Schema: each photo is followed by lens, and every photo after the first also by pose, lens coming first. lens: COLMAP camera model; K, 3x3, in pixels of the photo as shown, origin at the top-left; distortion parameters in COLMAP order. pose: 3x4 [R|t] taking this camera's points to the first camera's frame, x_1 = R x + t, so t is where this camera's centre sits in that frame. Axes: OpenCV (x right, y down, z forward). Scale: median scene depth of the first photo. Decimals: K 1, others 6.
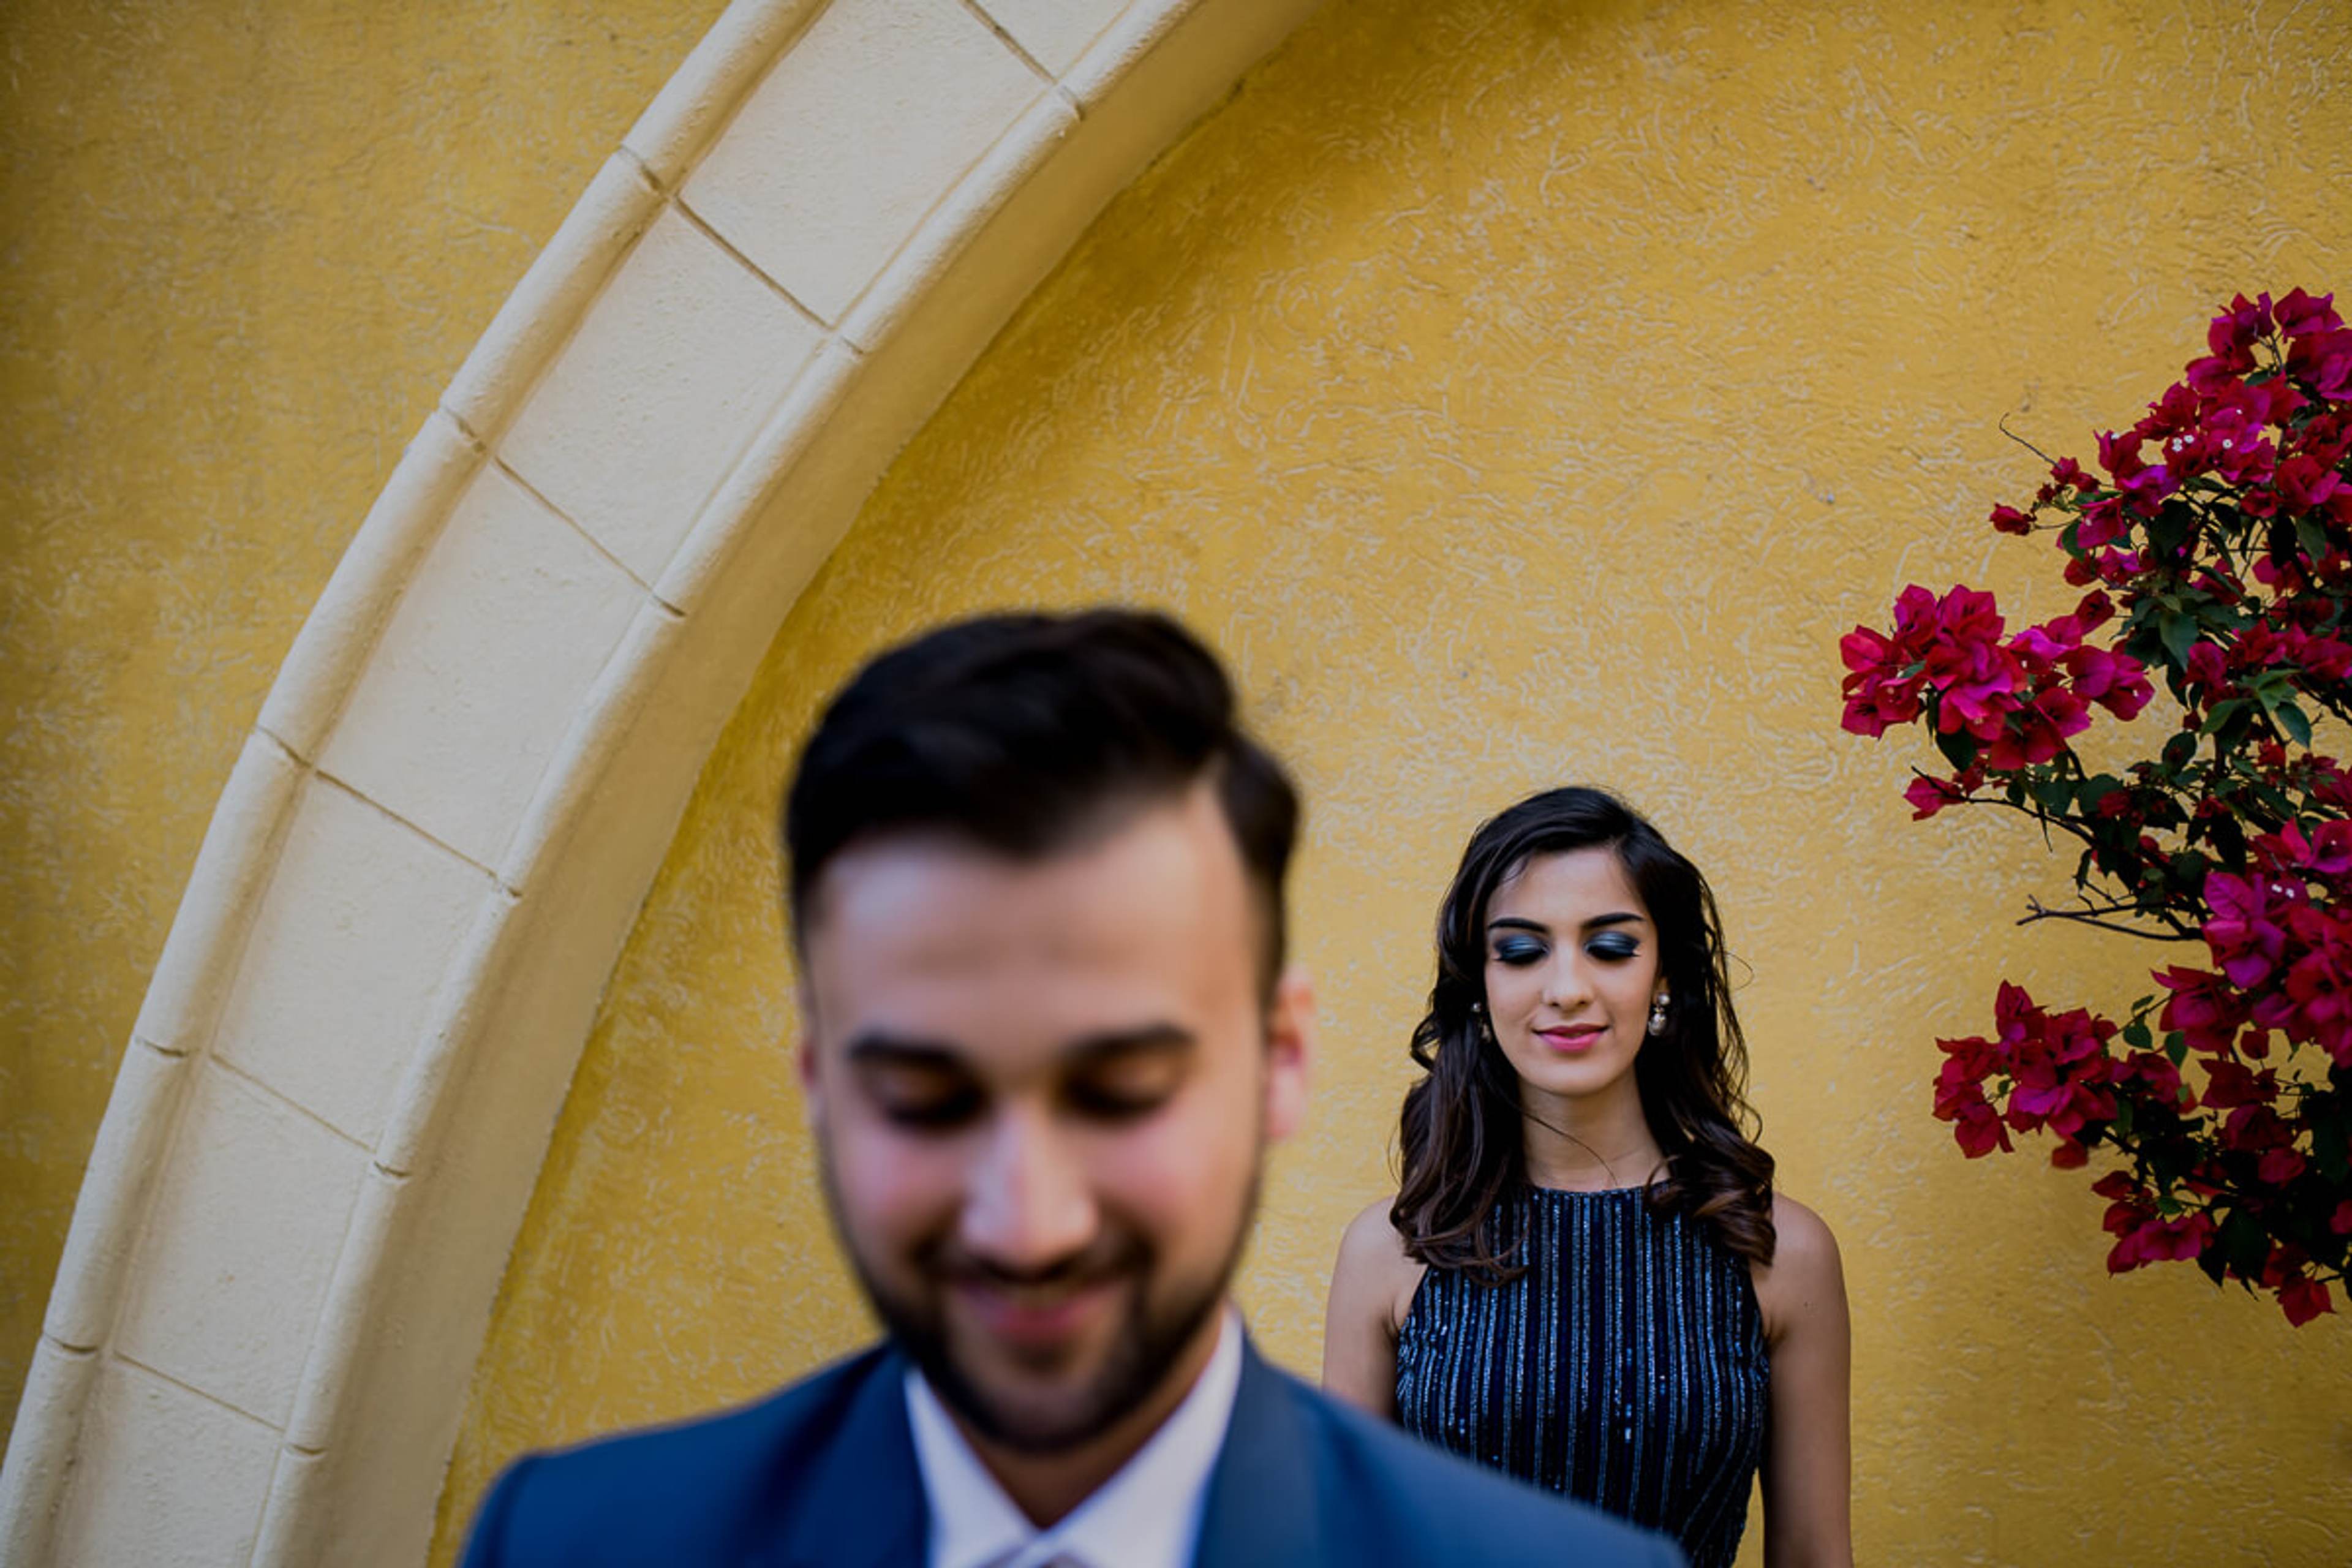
lens RADIAL K [[2313.7, 0, 1185.3], [0, 2313.7, 788.9], [0, 0, 1]] dist [-0.065207, 0.087051]
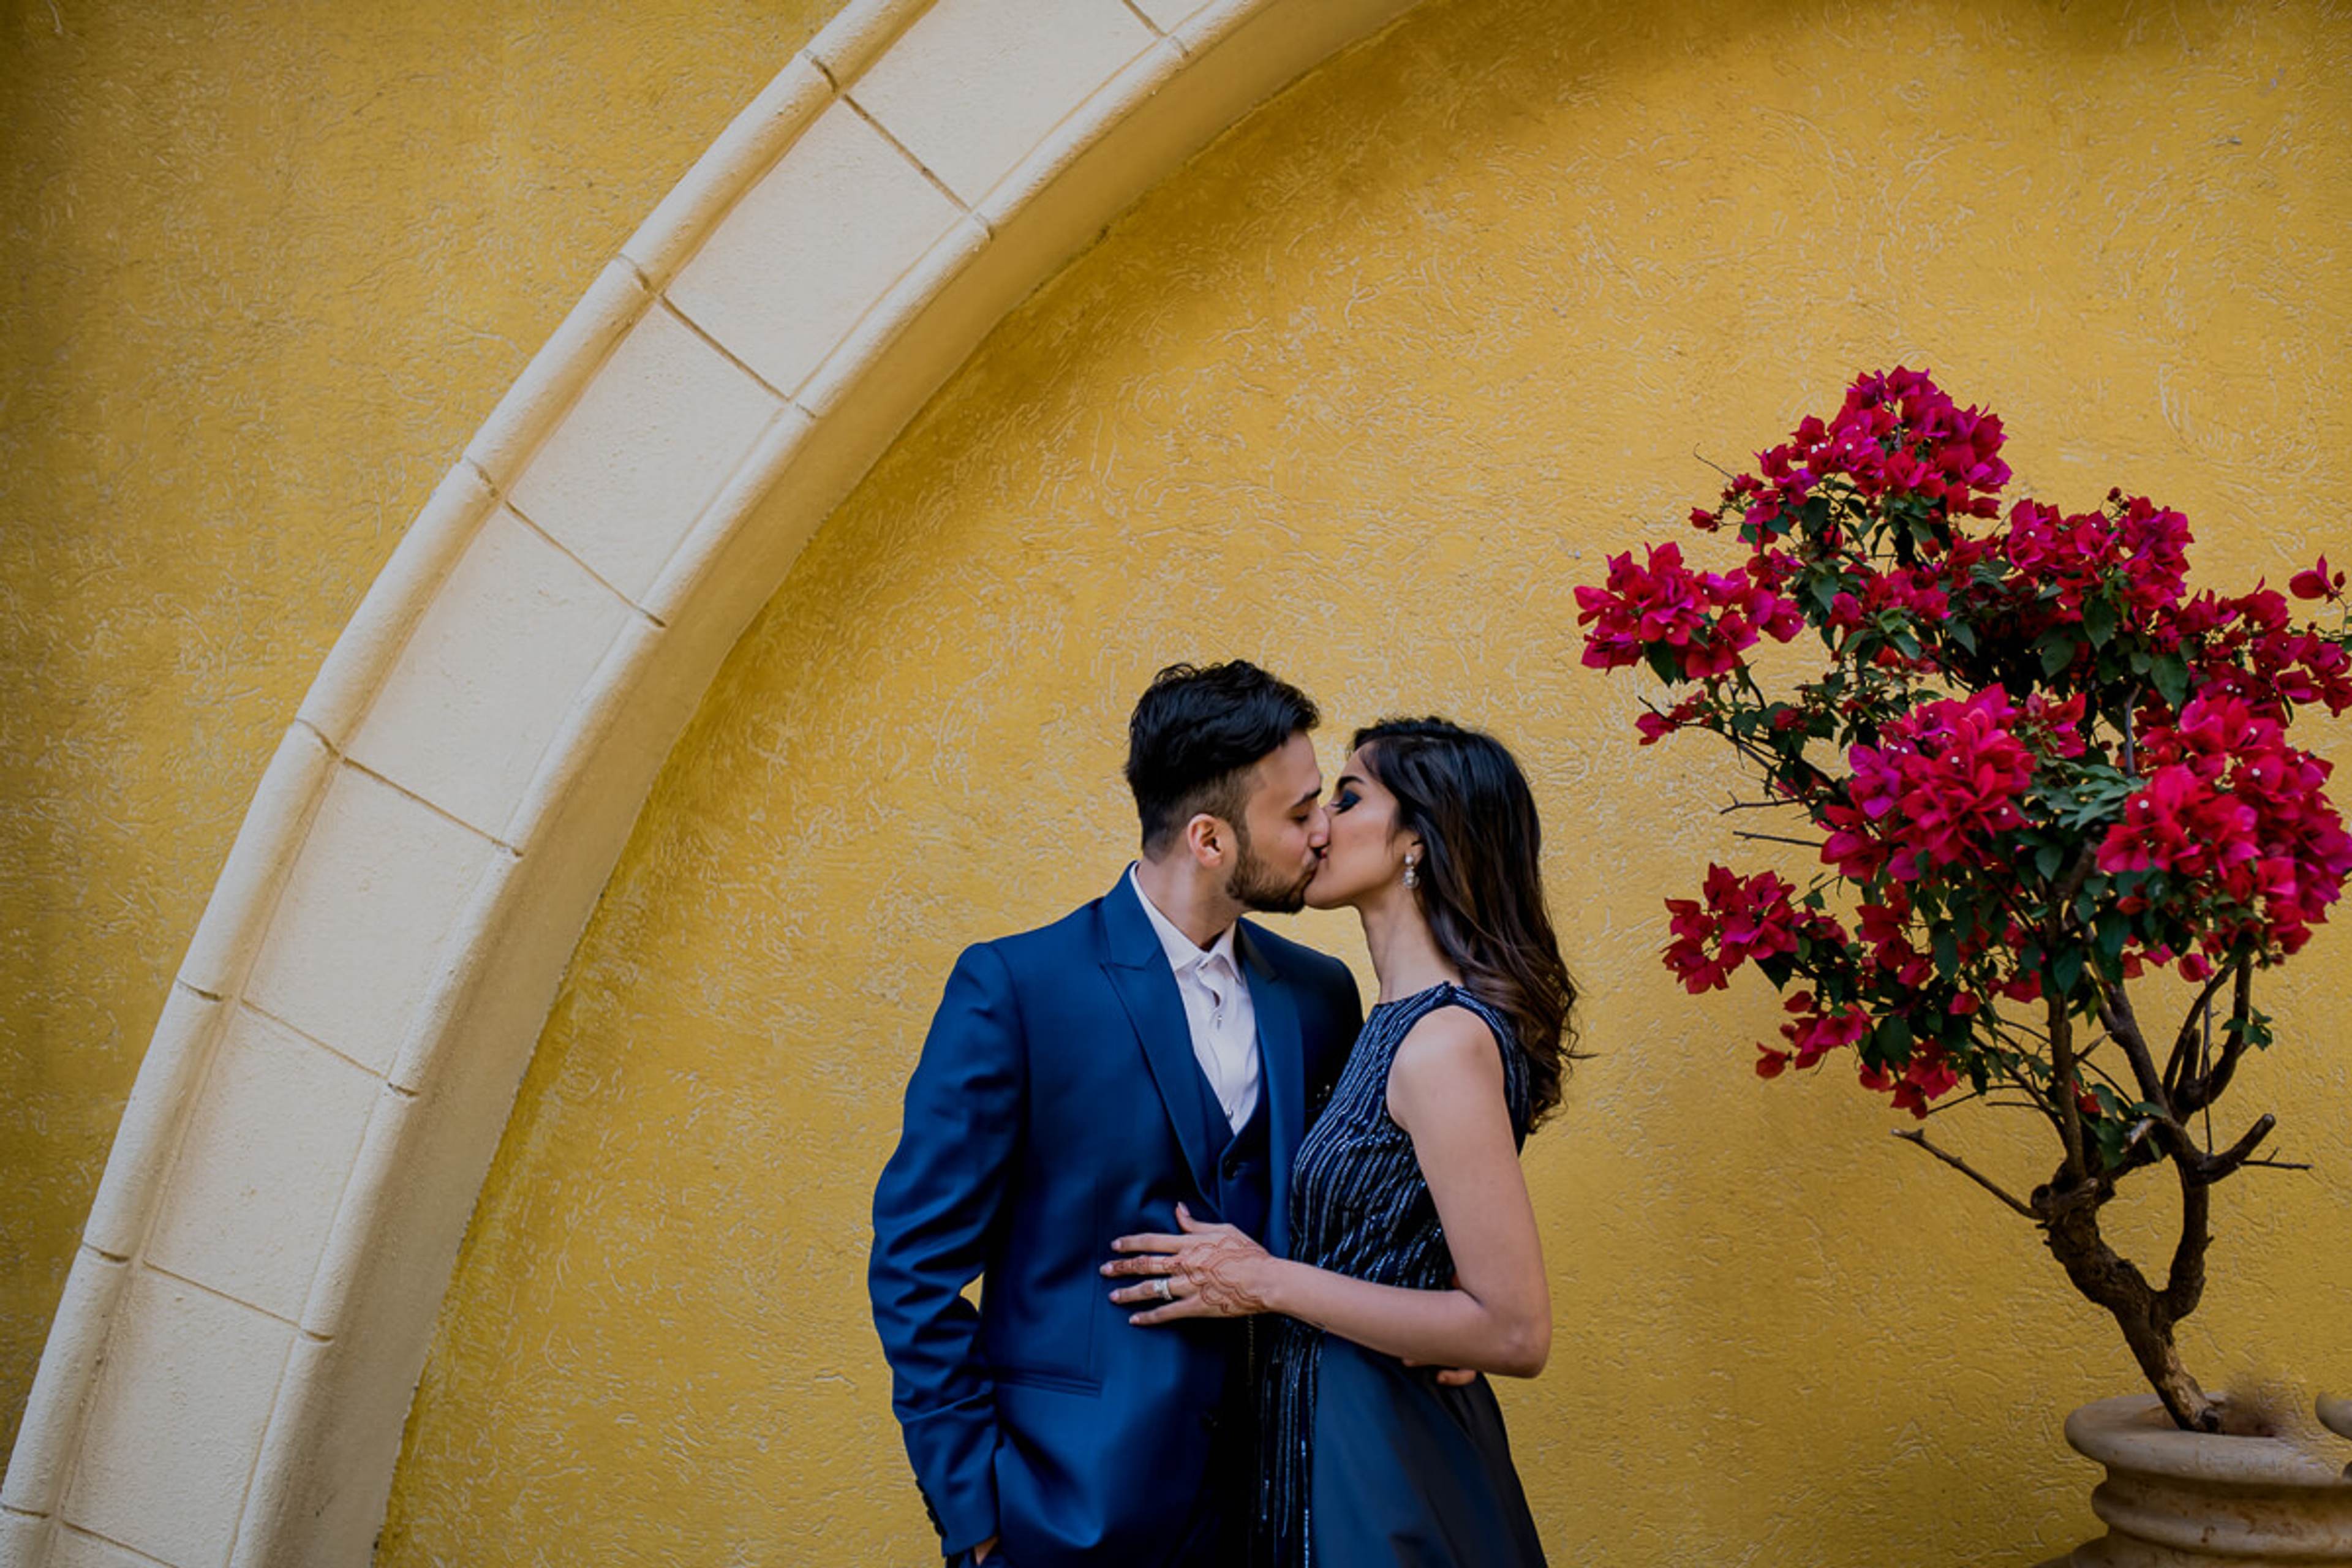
lens RADIAL K [[2313.7, 0, 1185.3], [0, 2313.7, 788.9], [0, 0, 1]] dist [-0.065207, 0.087051]
pose [[0.995553, 0.000788, 0.094197, -0.051285], [0.009782, 0.993693, -0.111703, 0.137446], [-0.093691, 0.112128, 0.989267, -0.211634]]
